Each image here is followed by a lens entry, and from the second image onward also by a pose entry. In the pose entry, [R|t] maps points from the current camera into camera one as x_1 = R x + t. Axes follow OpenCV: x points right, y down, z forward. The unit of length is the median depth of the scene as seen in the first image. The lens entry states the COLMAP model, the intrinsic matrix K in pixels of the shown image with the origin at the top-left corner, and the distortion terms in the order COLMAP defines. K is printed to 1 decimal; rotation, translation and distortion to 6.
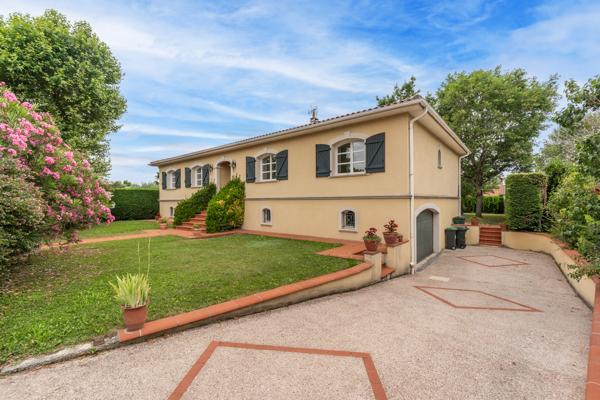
lens RADIAL K [[382.7, 0, 299.5], [0, 382.7, 197.6], [0, 0, 1]] dist [0.001709, -0.001098]
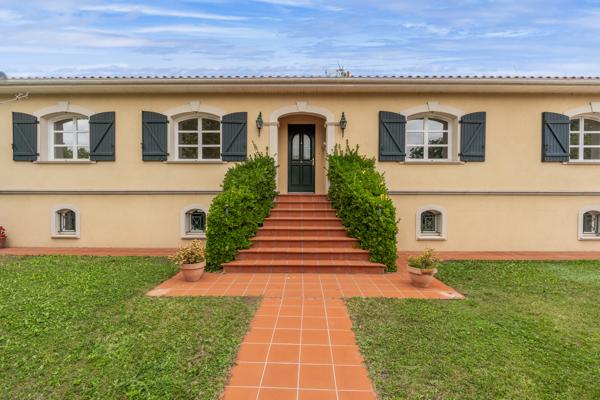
lens RADIAL K [[382.7, 0, 300.4], [0, 382.7, 203.0], [0, 0, 1]] dist [0.001709, -0.001098]
pose [[0.645288, -0.006304, 0.763913, -0.300839], [-0.012164, 0.999754, 0.018525, 0.004347], [-0.763842, -0.021246, 0.645053, 0.367832]]
